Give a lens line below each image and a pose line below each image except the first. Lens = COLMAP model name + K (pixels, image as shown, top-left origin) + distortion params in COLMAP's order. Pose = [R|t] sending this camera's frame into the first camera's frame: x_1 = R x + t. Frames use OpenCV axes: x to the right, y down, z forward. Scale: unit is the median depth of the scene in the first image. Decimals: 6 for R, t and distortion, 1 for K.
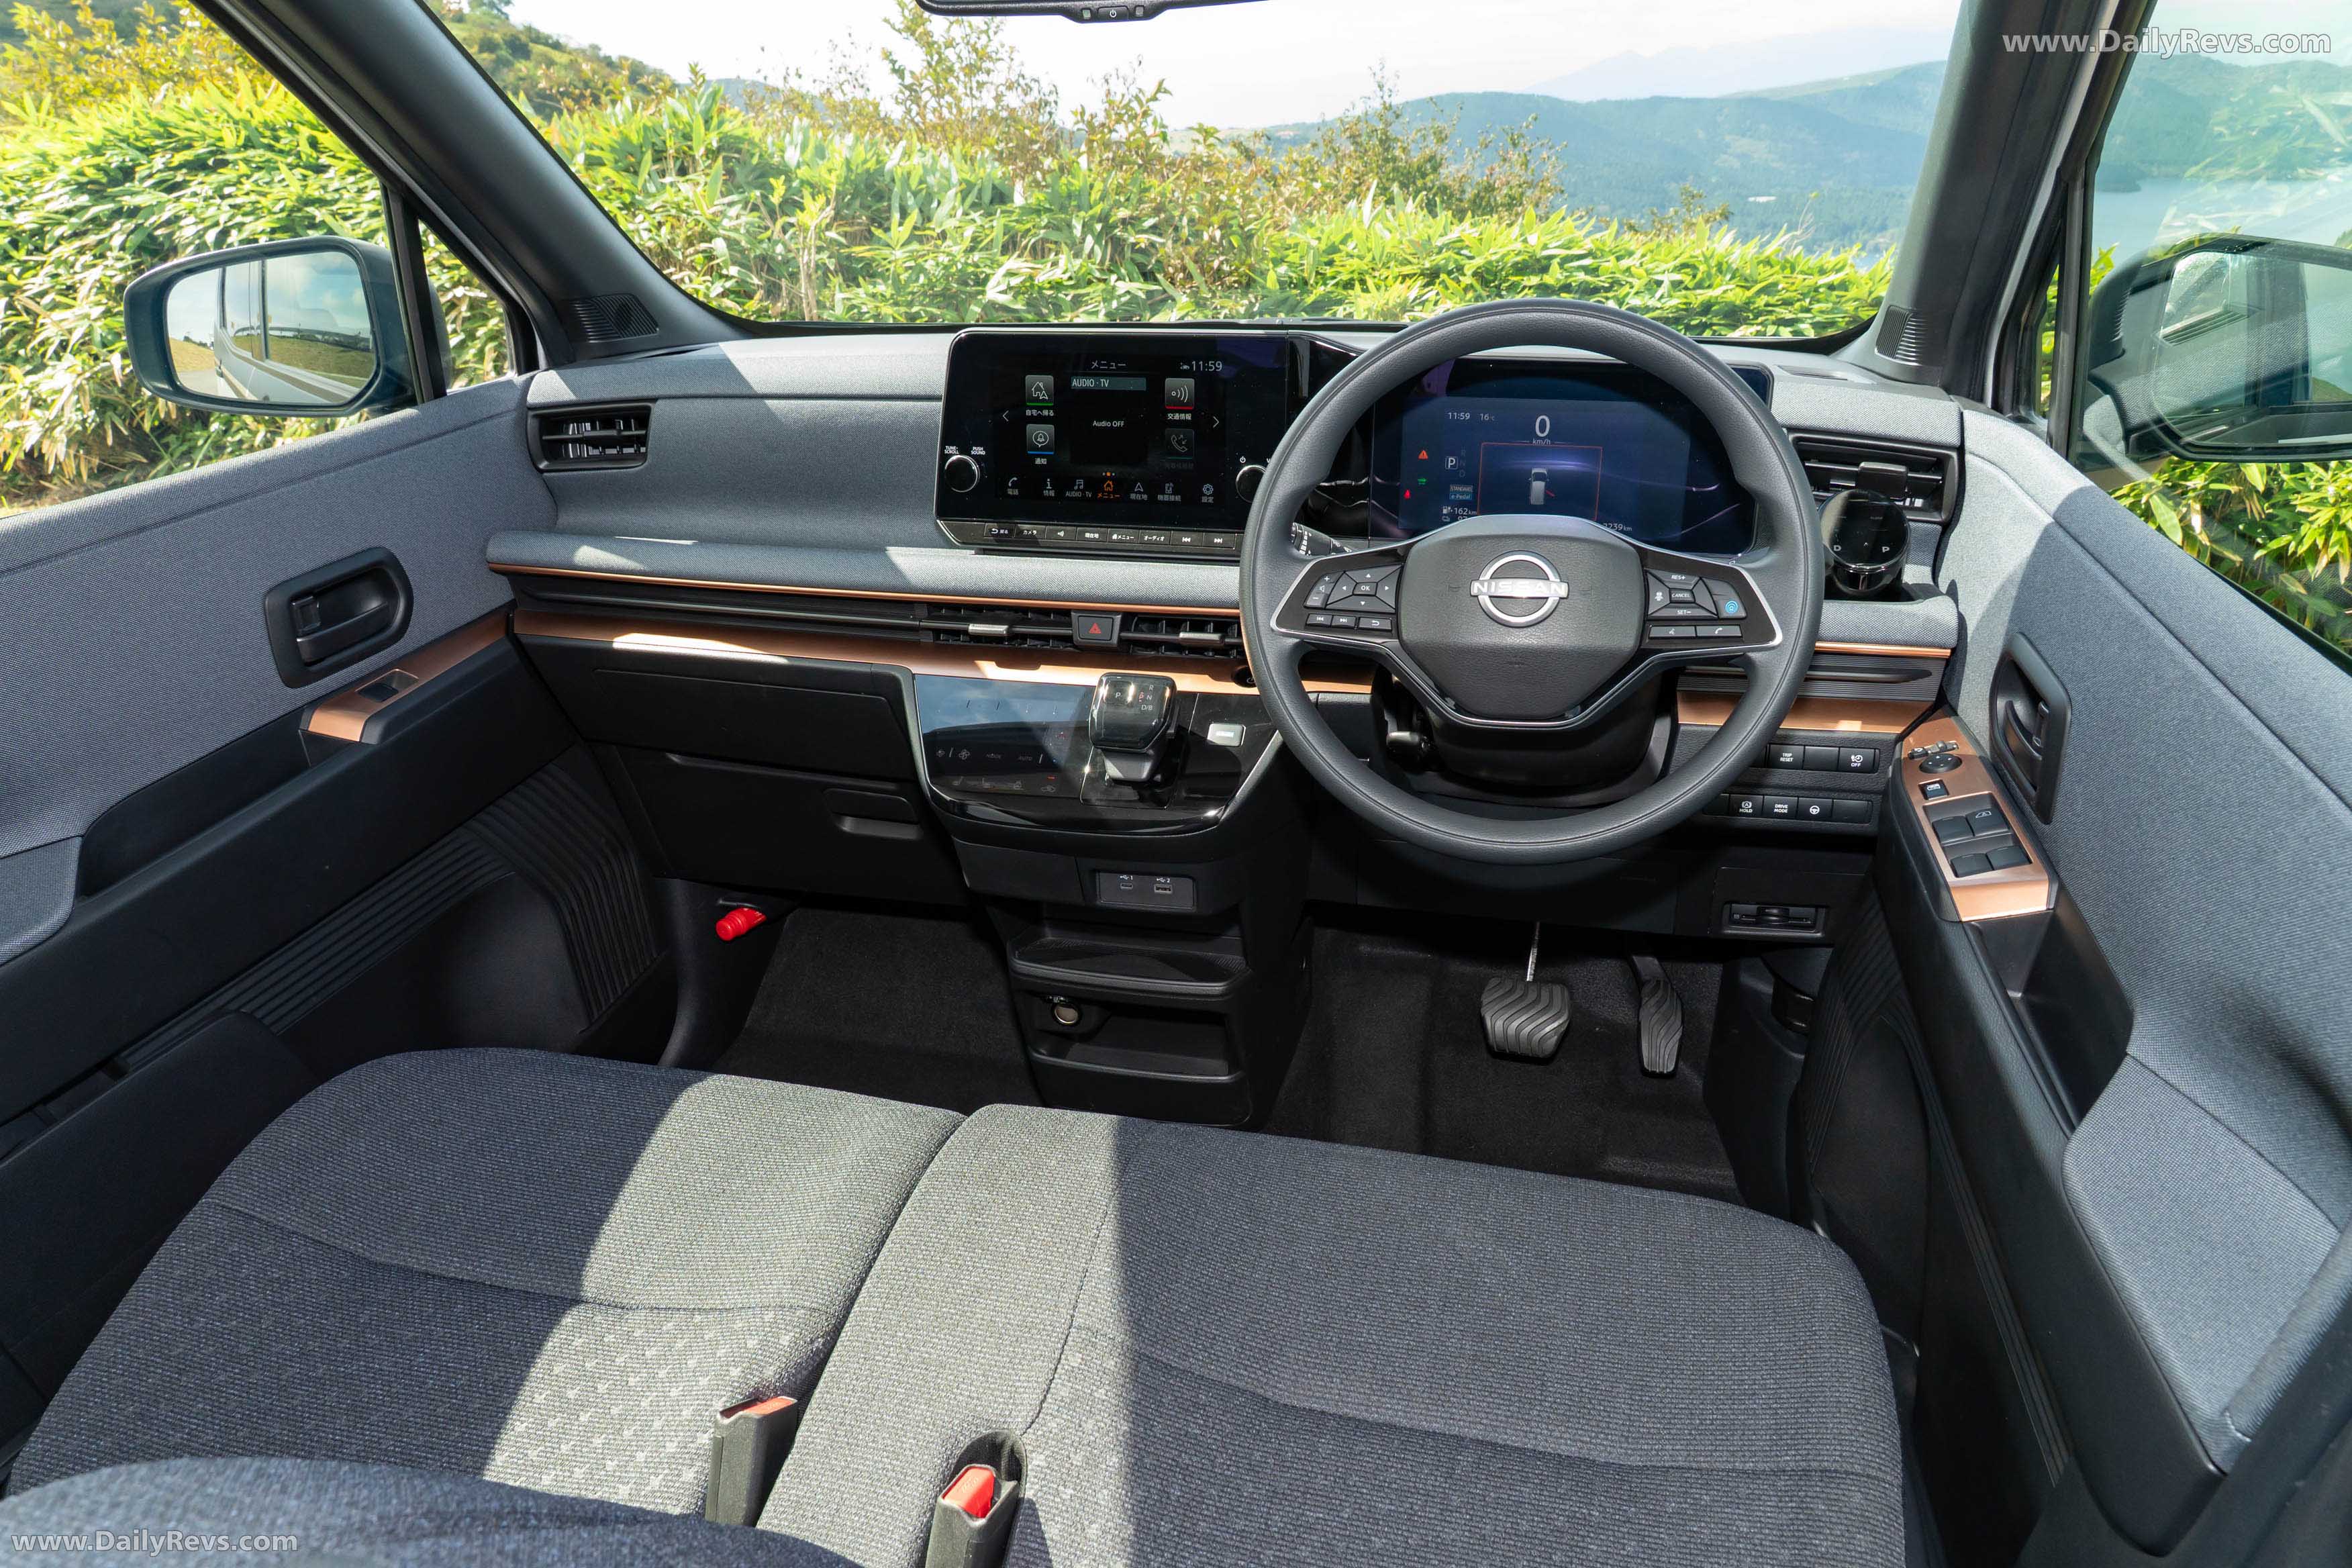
lens RADIAL K [[1630.2, 0, 1177.8], [0, 1630.2, 729.6], [0, 0, 1]] dist [-0.024100, 0.006007]
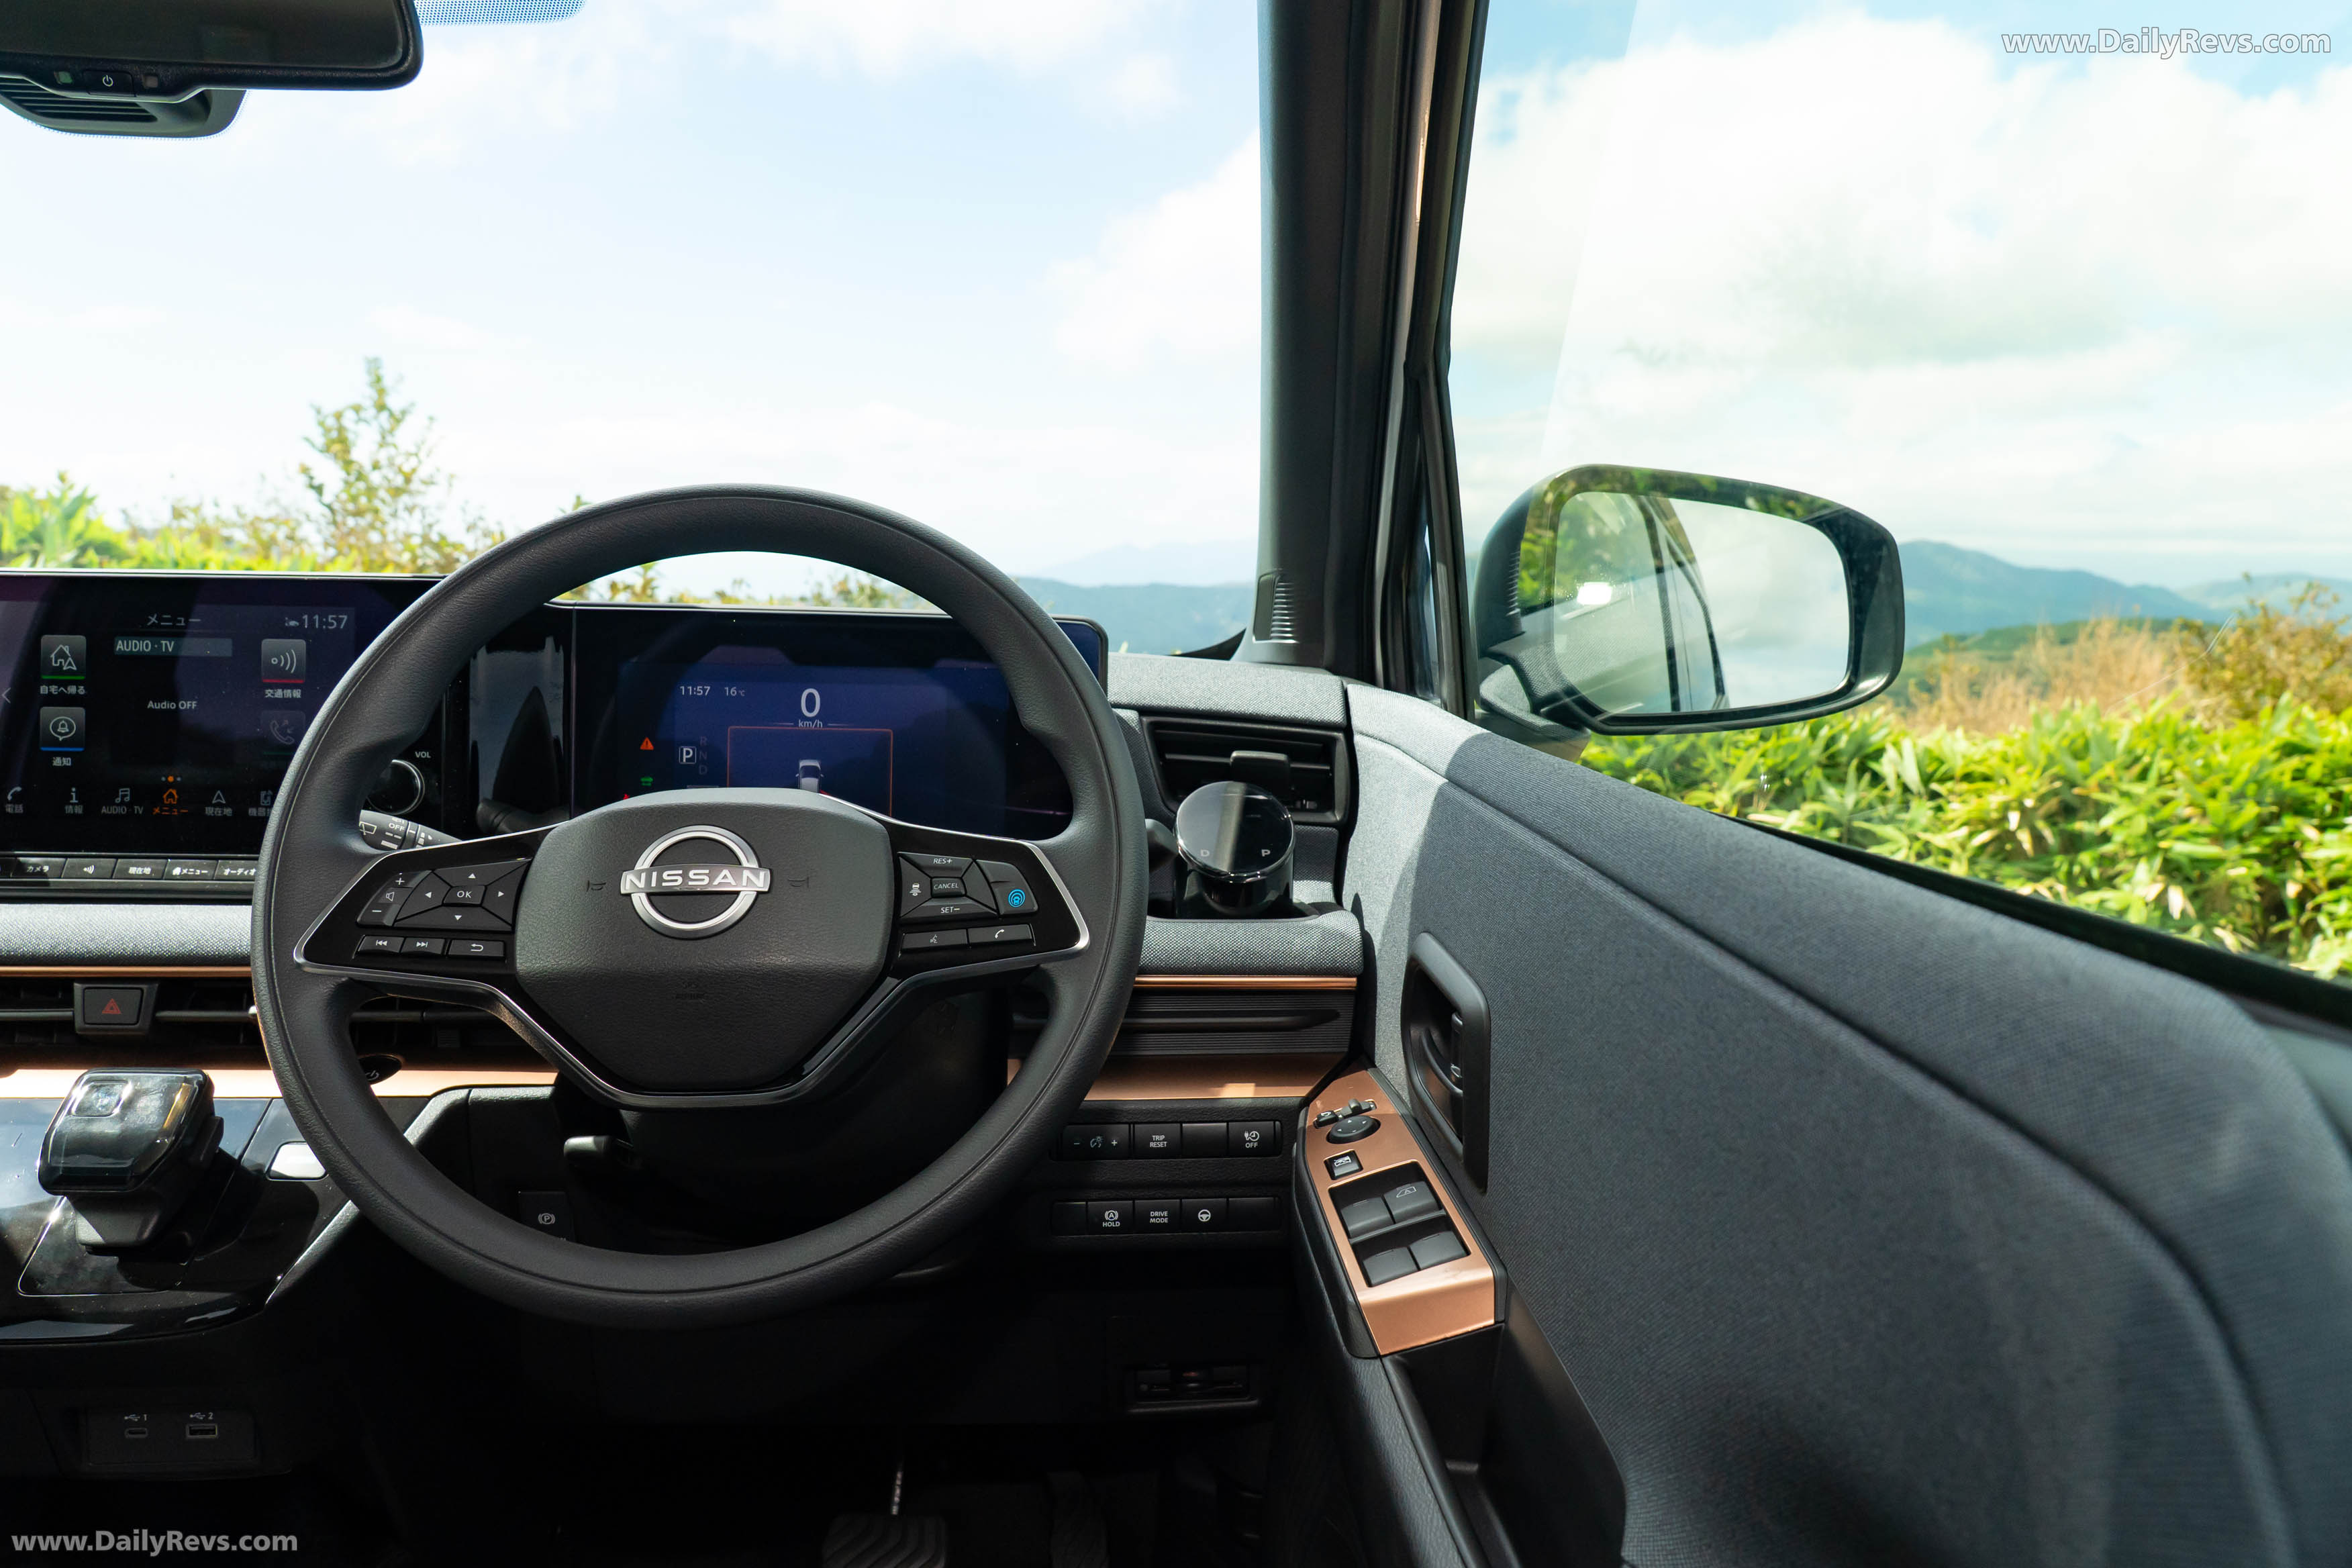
lens RADIAL K [[1630.2, 0, 1177.8], [0, 1630.2, 729.6], [0, 0, 1]] dist [-0.024100, 0.006007]
pose [[0.962971, 0.002955, 0.269590, 0.189441], [0.075209, 0.957300, -0.279141, 0.044074], [-0.258903, 0.289080, 0.921630, 0.287923]]
